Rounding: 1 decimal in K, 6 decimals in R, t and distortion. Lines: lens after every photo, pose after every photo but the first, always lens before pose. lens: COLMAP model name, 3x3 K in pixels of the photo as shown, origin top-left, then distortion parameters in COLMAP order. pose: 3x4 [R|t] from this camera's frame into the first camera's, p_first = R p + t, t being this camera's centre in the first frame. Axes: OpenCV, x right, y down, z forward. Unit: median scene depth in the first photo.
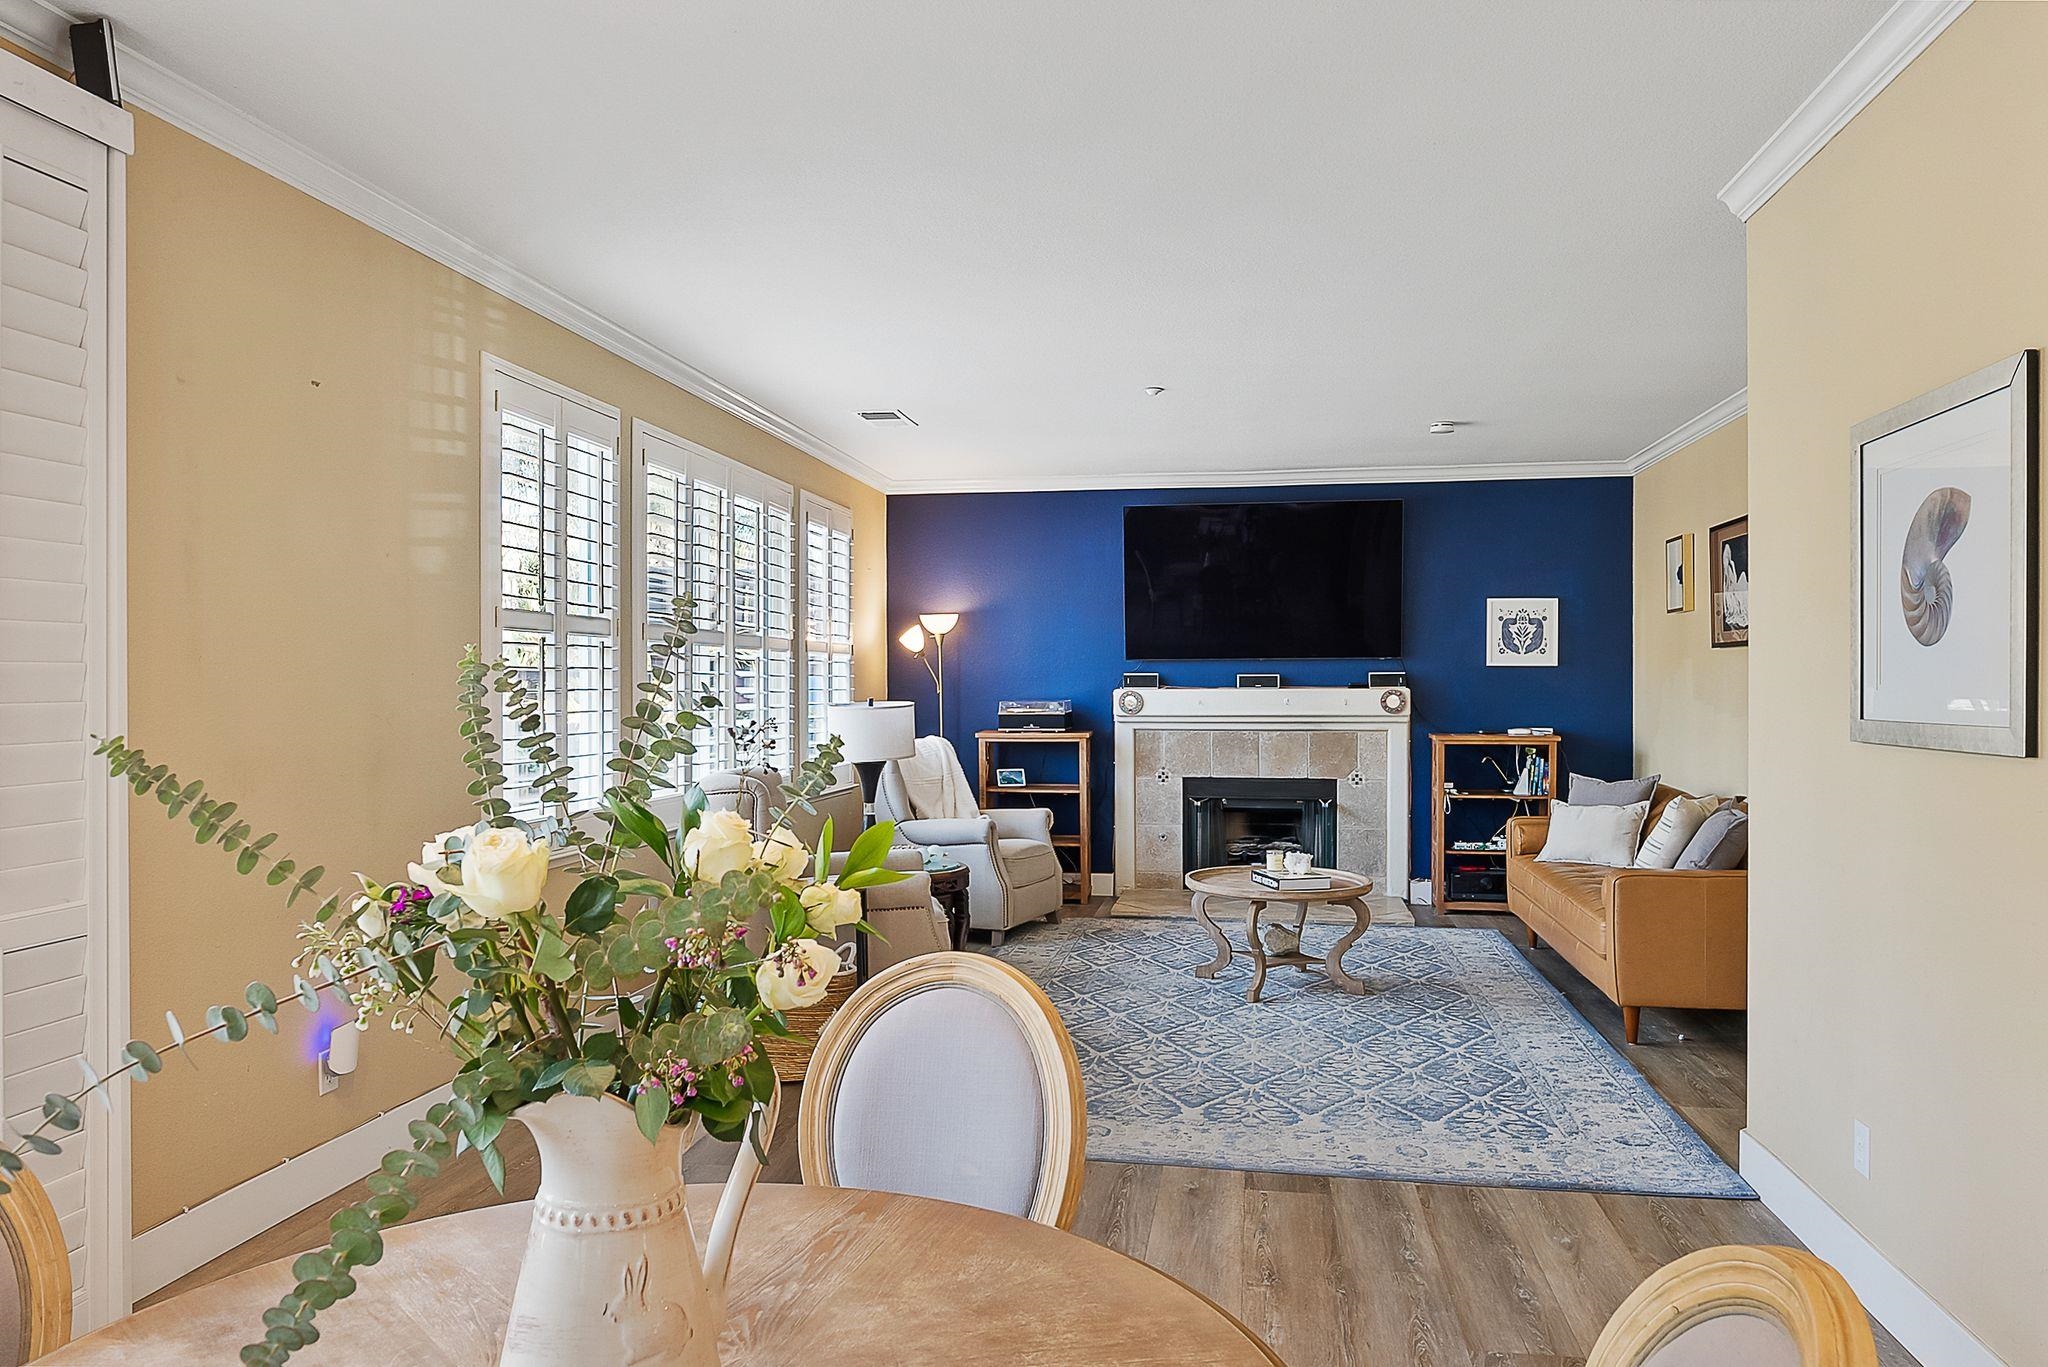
lens RADIAL K [[1376.6, 0, 1032.6], [0, 1376.6, 682.7], [0, 0, 1]] dist [0.007827, 0.003673]
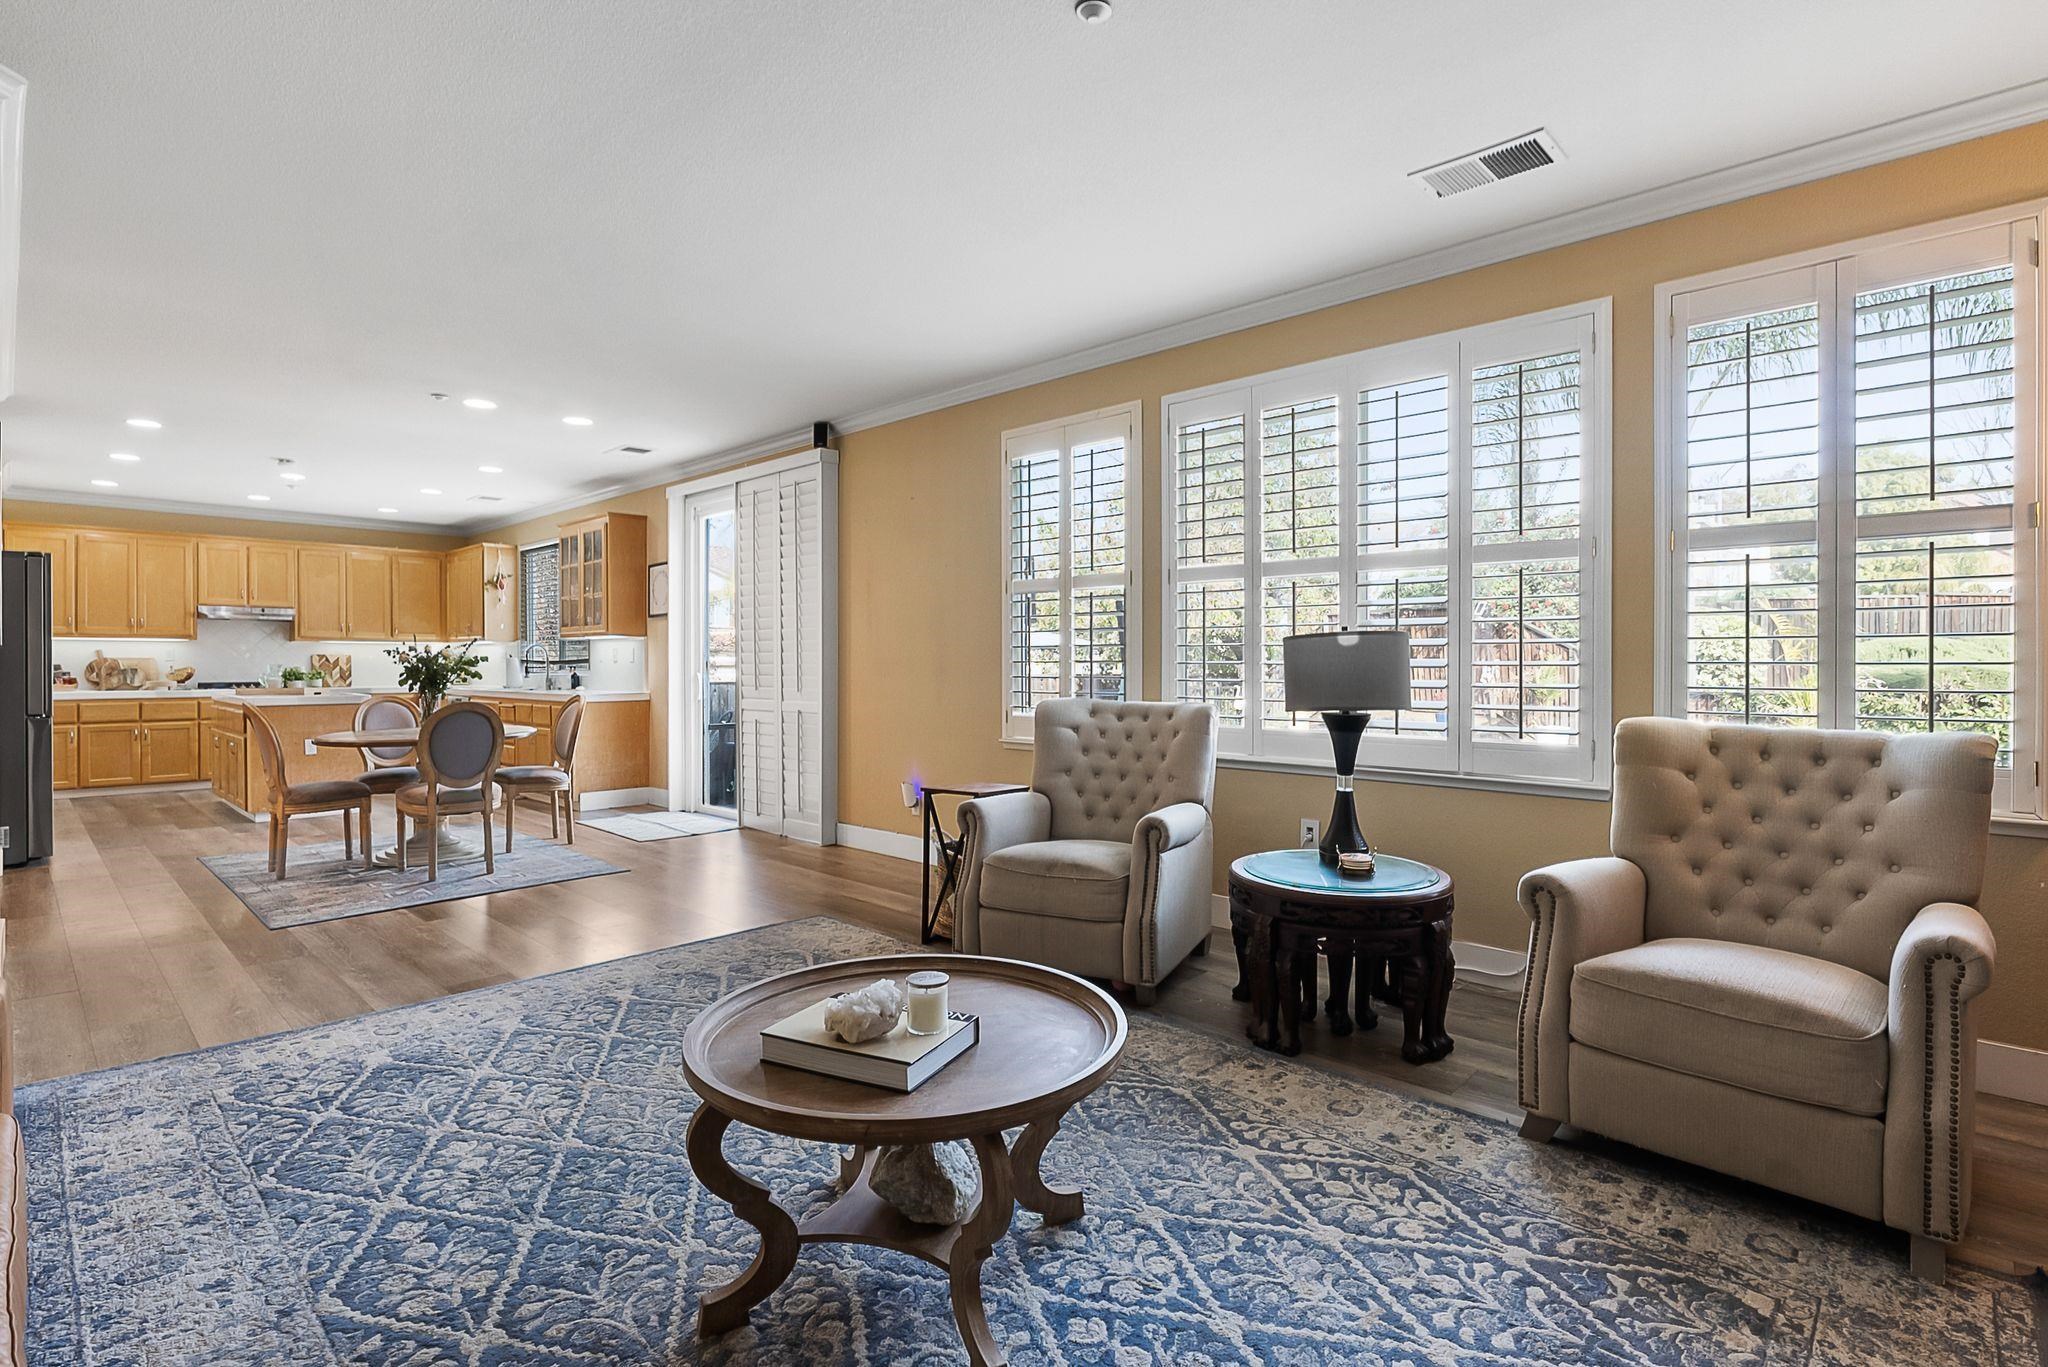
lens RADIAL K [[990.2, 0, 1030.3], [0, 990.2, 670.6], [0, 0, 1]] dist [-0.001856, -0.000312]
pose [[-0.566055, 0.007605, -0.824333, 0.306532], [0.001330, 0.999965, 0.008313, 0.023371], [0.824367, 0.003609, -0.566045, 0.902256]]
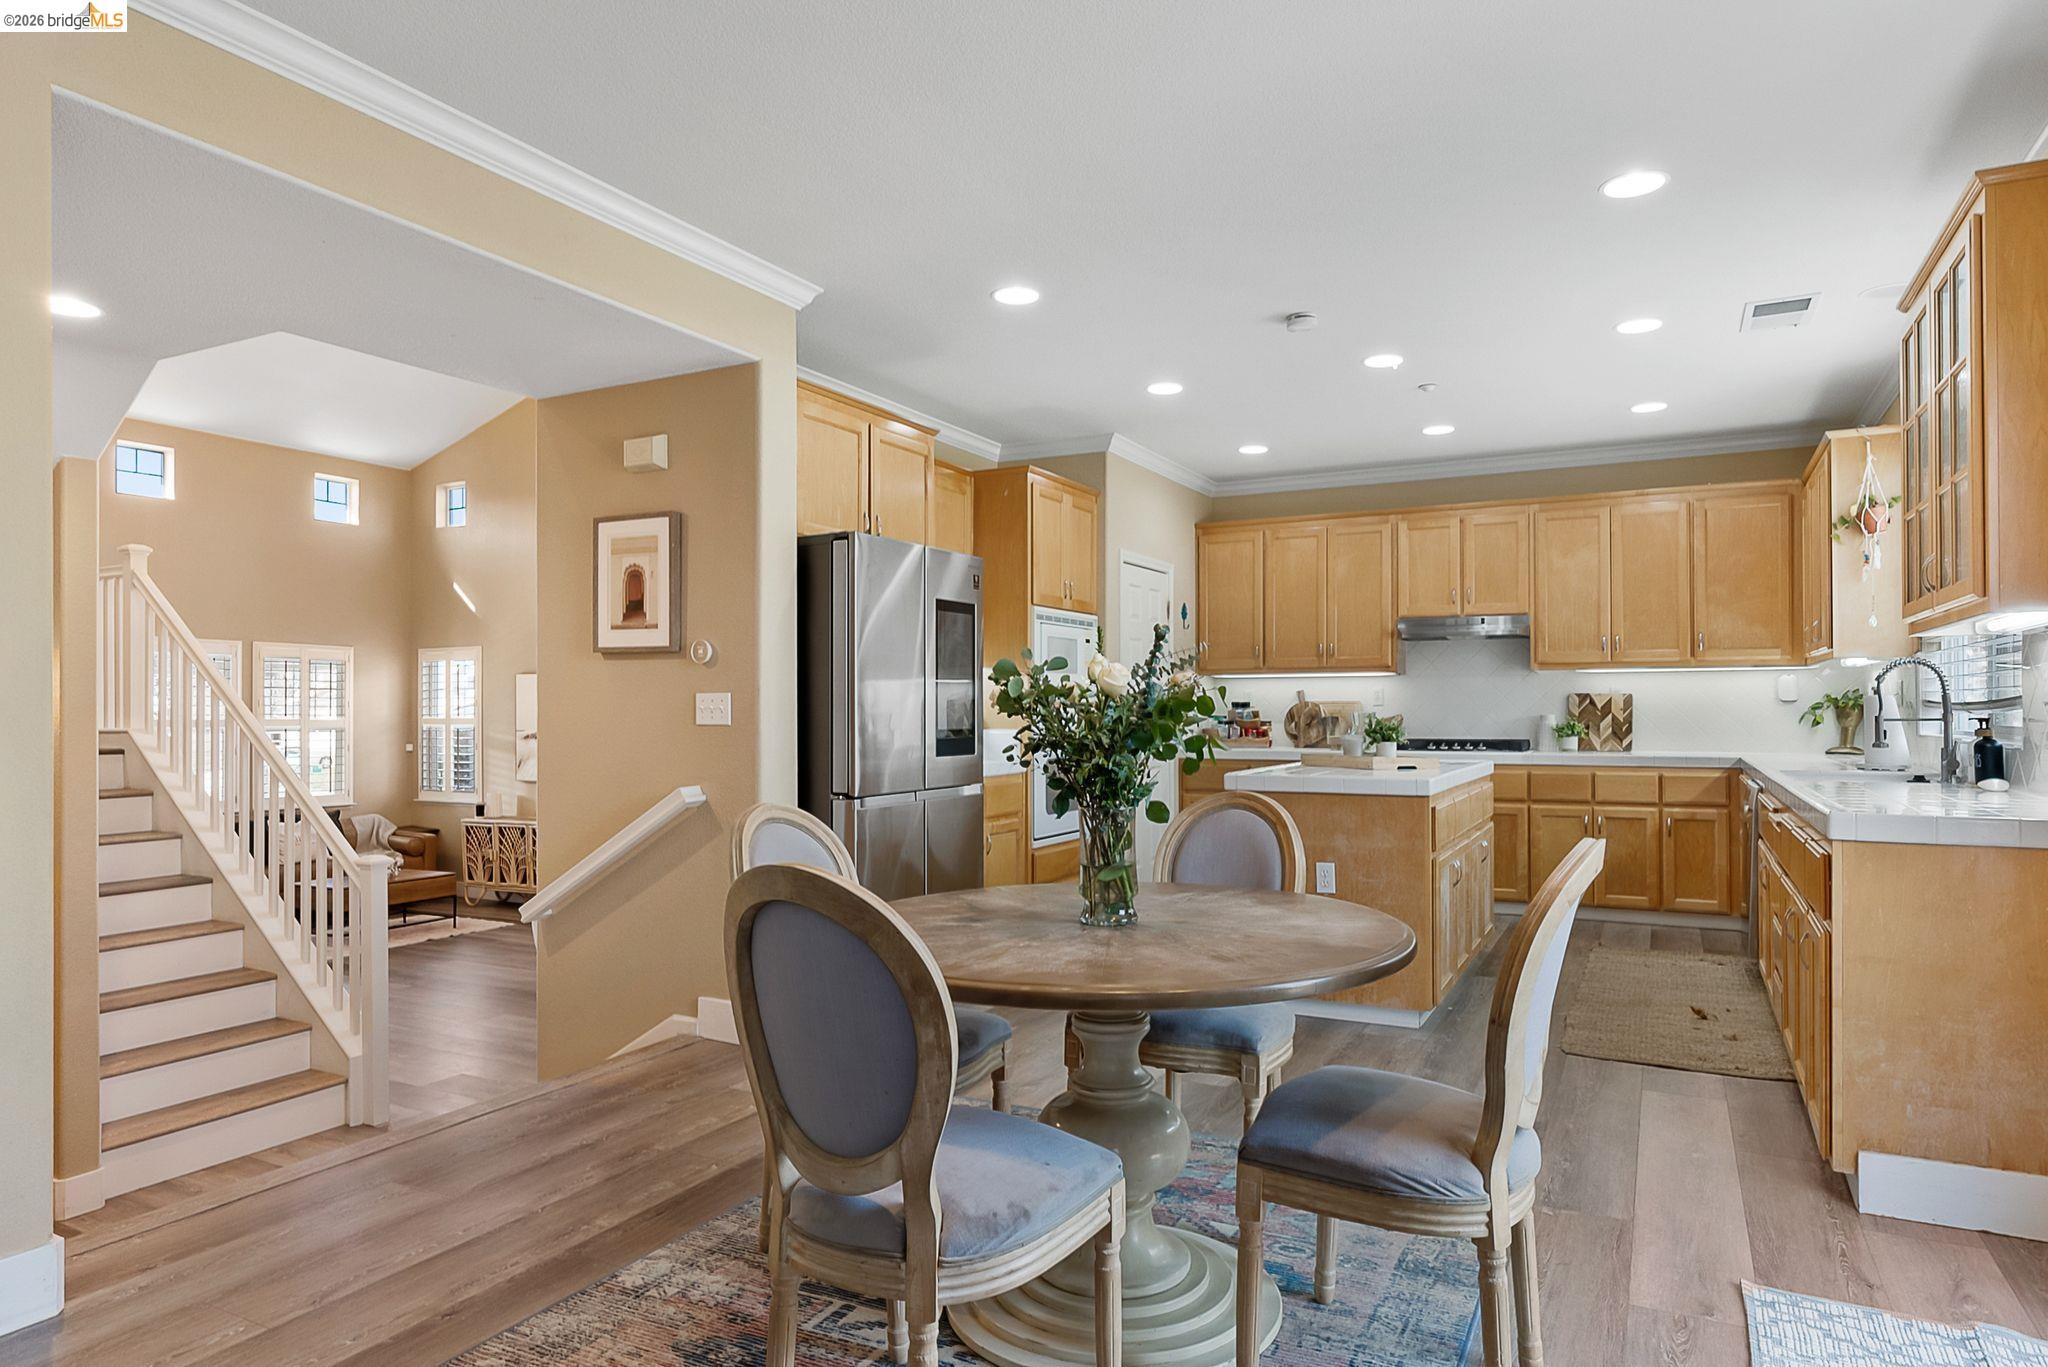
lens RADIAL K [[1220.4, 0, 1031.5], [0, 1220.4, 693.3], [0, 0, 1]] dist [-0.000320, 0.002739]
pose [[-0.948459, 0.007919, 0.316799, -0.111022], [0.003665, 0.999895, -0.014022, 0.023129], [-0.316877, -0.012138, -0.948389, 0.421718]]
